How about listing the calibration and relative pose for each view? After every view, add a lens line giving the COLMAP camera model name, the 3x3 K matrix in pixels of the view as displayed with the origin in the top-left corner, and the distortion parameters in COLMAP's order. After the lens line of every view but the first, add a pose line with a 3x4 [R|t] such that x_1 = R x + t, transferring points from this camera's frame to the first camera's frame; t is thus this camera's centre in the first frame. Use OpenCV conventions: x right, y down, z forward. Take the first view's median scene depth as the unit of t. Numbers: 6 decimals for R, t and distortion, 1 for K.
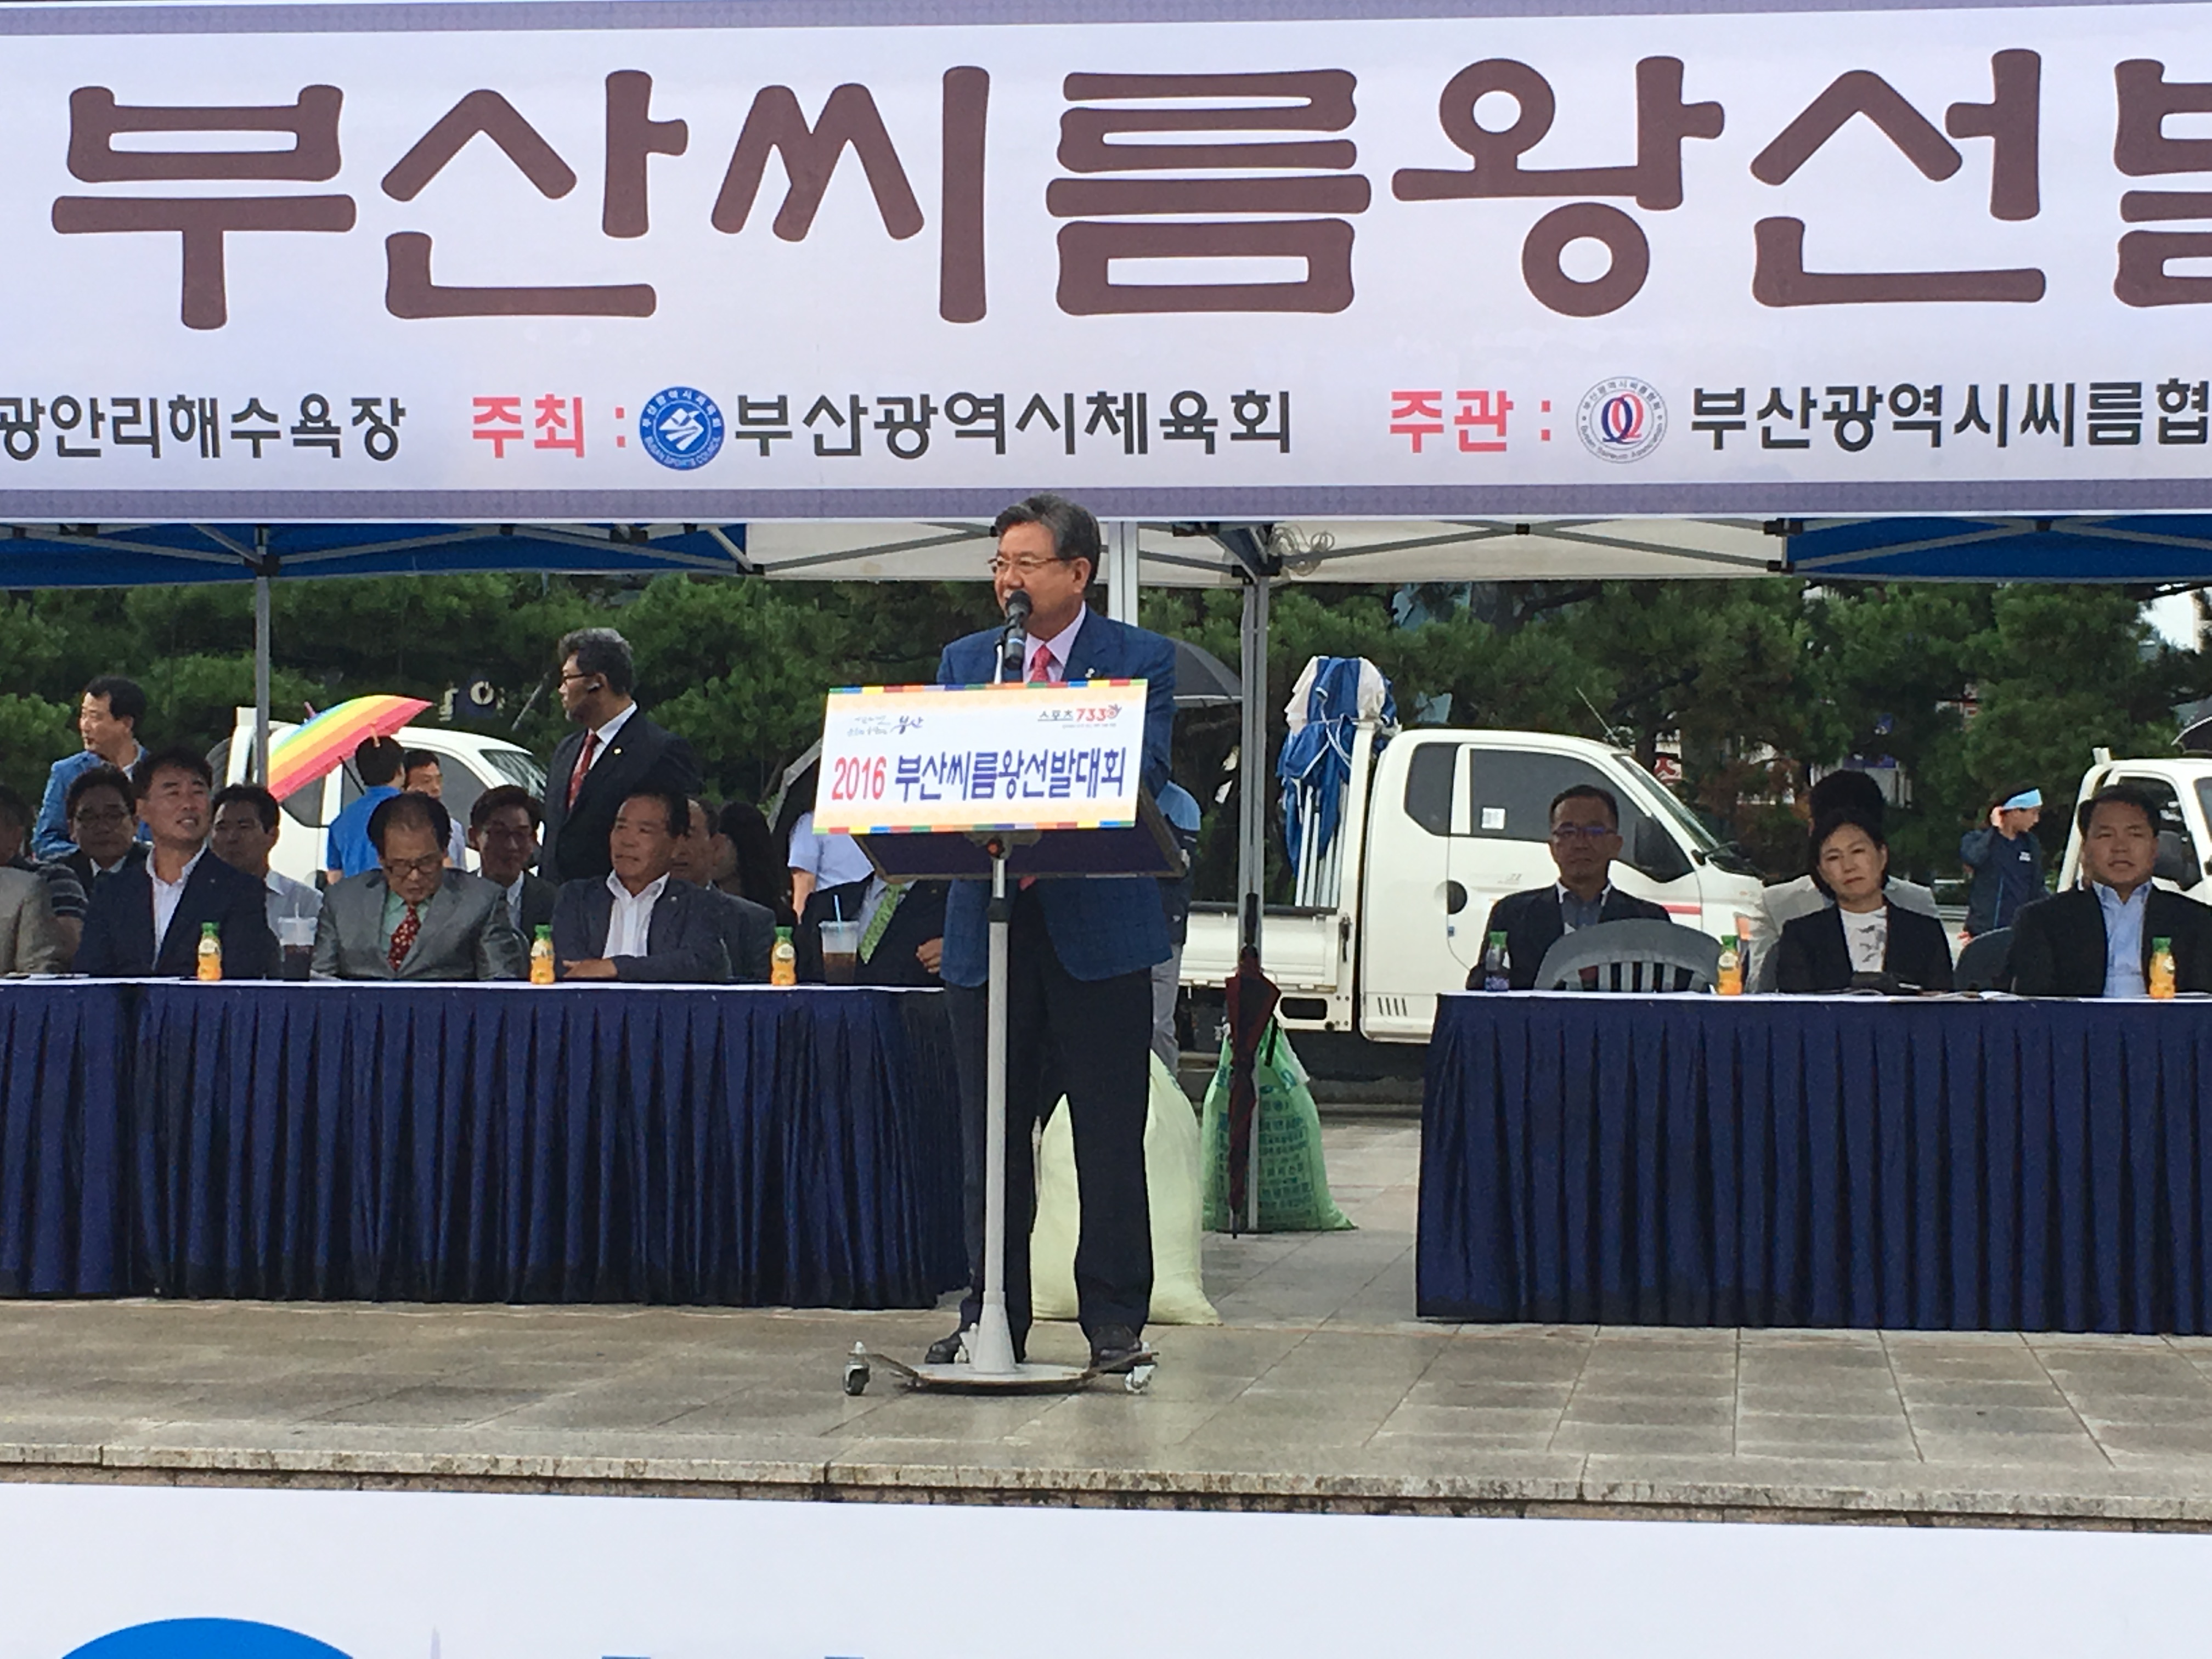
lens RADIAL K [[4713.6, 0, 1112.9], [0, 4713.6, 827.0], [0, 0, 1]] dist [-0.012161, 0.000000]
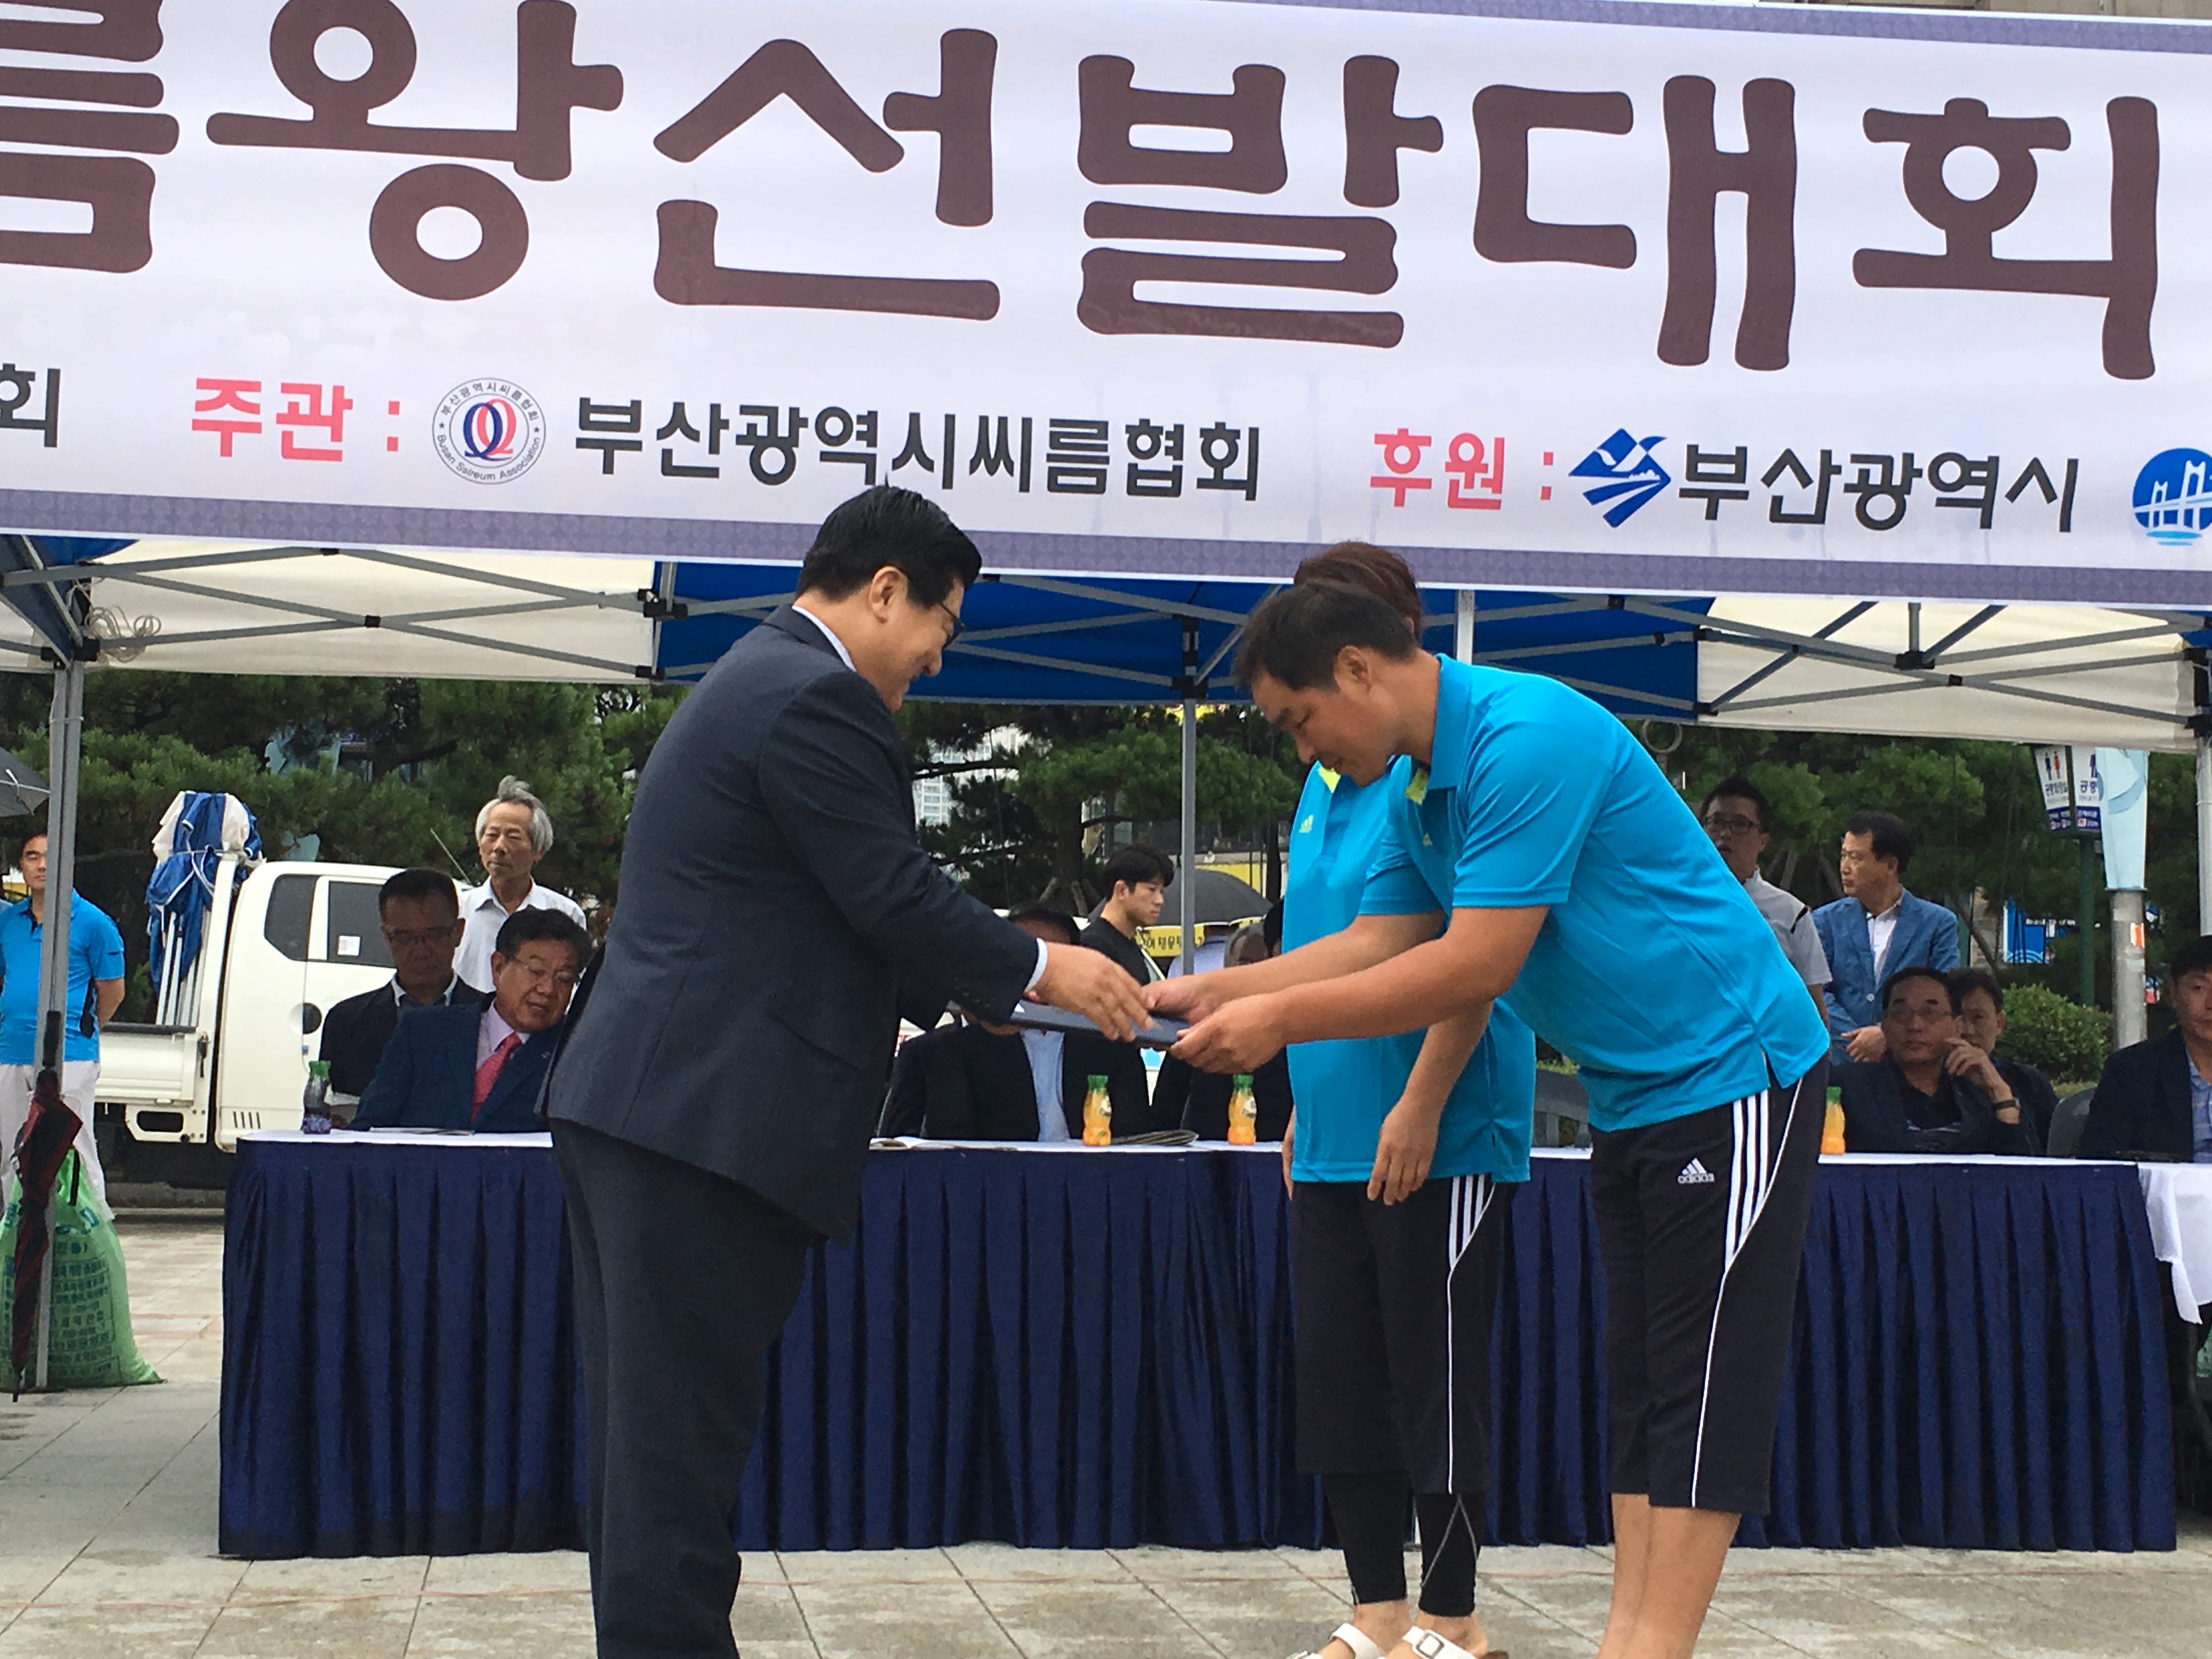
lens RADIAL K [[3366.5, 0, 1109.6], [0, 3366.5, 806.5], [0, 0, 1]] dist [0.022907, 0.000000]
pose [[0.956257, 0.031876, 0.290785, 0.043767], [-0.017573, 0.998510, -0.051667, 0.006286], [-0.291999, 0.044297, 0.955392, 0.419249]]
